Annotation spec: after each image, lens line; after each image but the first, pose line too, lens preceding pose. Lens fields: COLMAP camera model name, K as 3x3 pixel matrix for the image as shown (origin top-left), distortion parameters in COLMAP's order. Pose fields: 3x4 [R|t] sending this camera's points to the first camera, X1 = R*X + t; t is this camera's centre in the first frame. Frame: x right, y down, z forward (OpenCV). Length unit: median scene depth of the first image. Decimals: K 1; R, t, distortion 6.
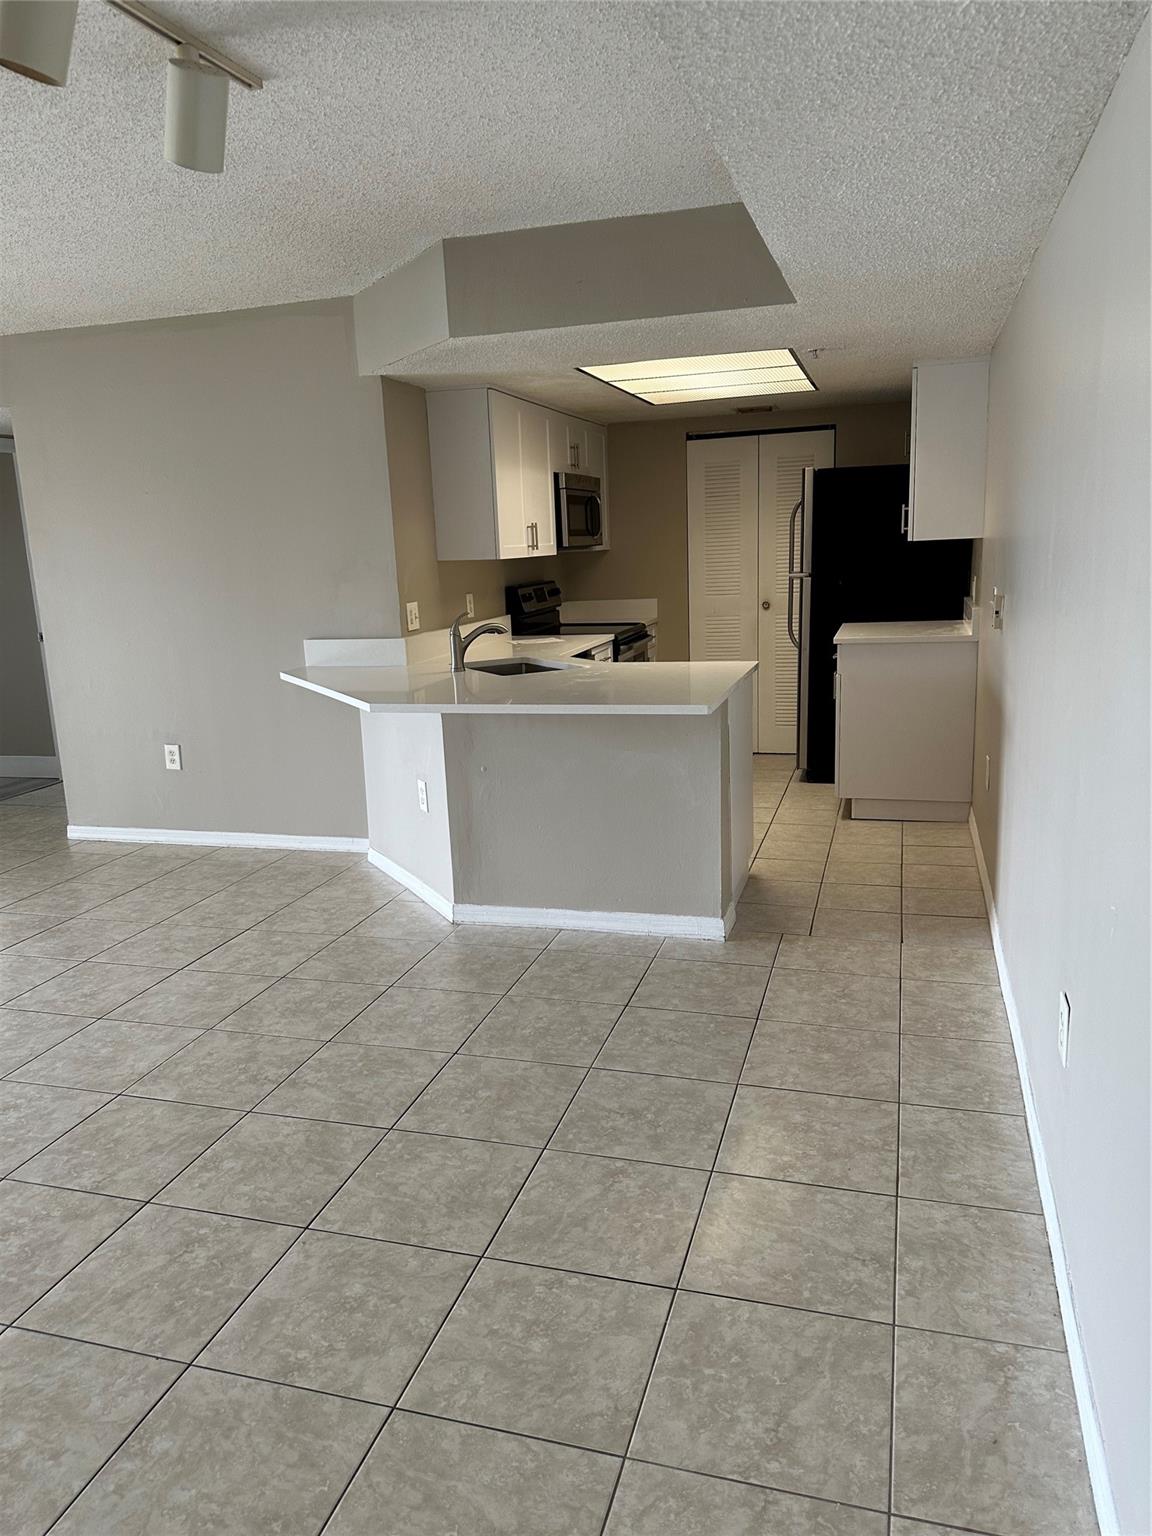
lens RADIAL K [[1089.7, 0, 567.7], [0, 1089.7, 769.9], [0, 0, 1]] dist [0.028259, -0.023000]
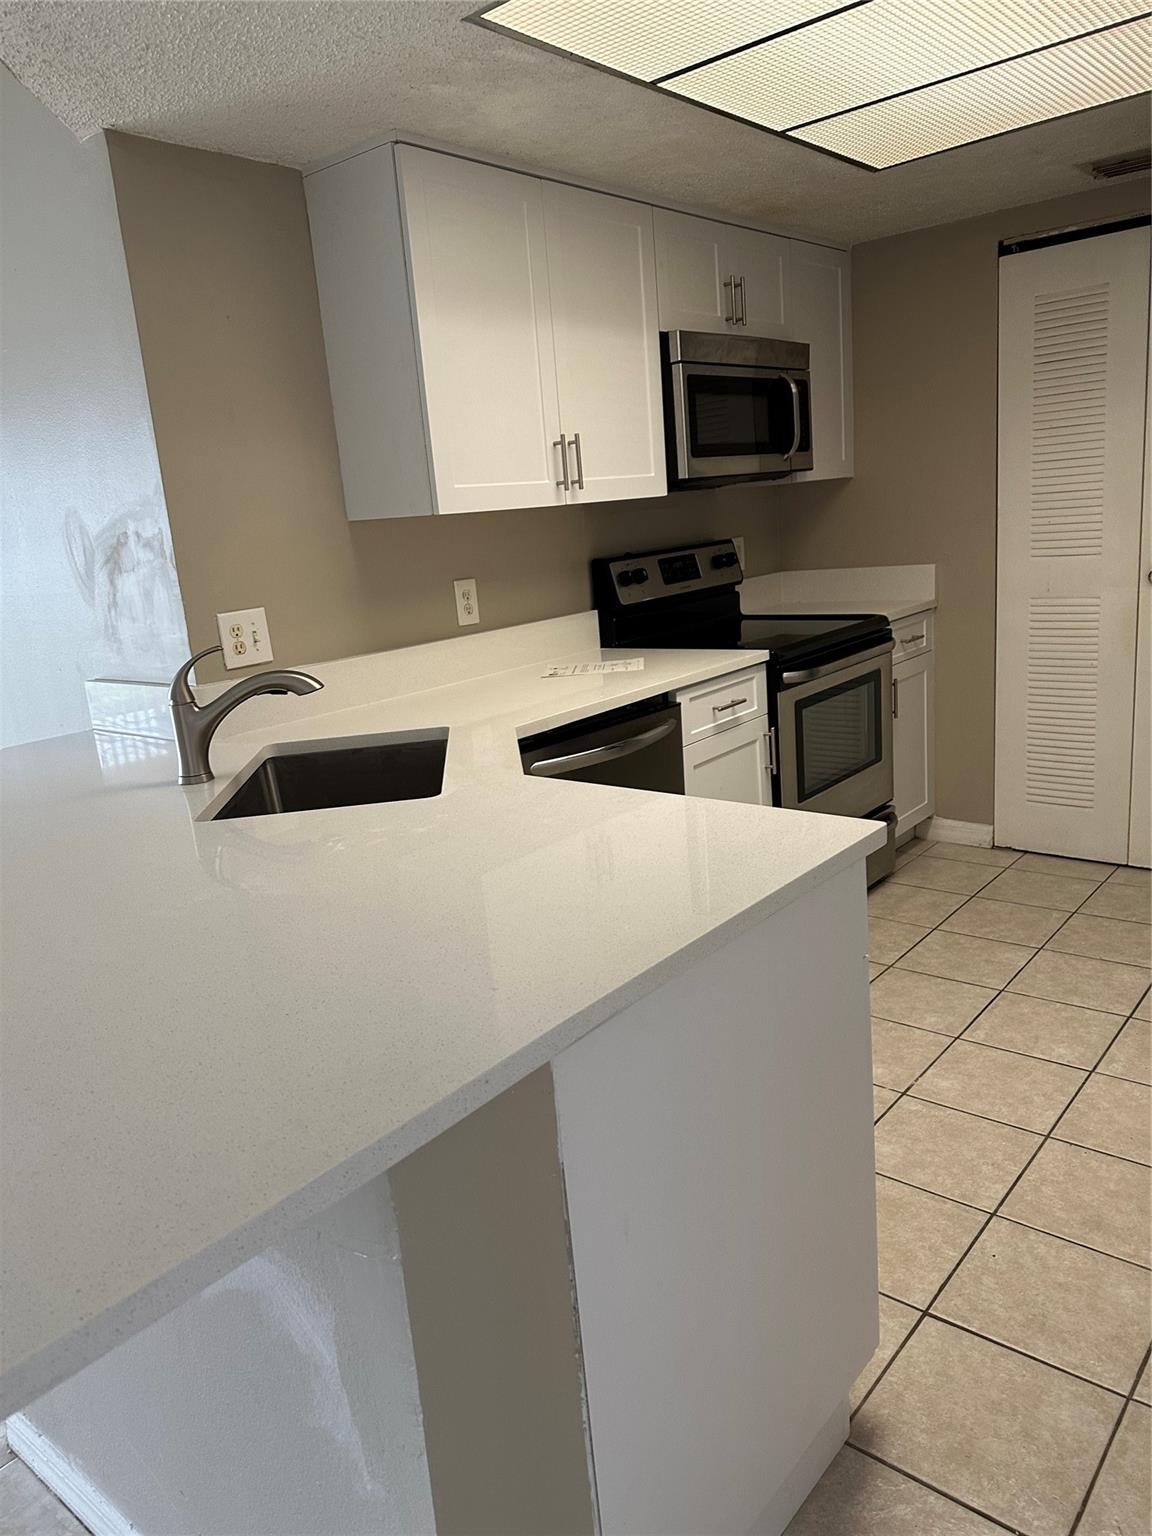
lens RADIAL K [[1089.7, 0, 578.6], [0, 1089.7, 781.6], [0, 0, 1]] dist [0.028259, -0.023000]
pose [[0.923235, 0.054746, -0.380314, 0.155984], [-0.030417, 0.997105, 0.069693, -0.096147], [0.383029, -0.052775, 0.922228, 0.496411]]
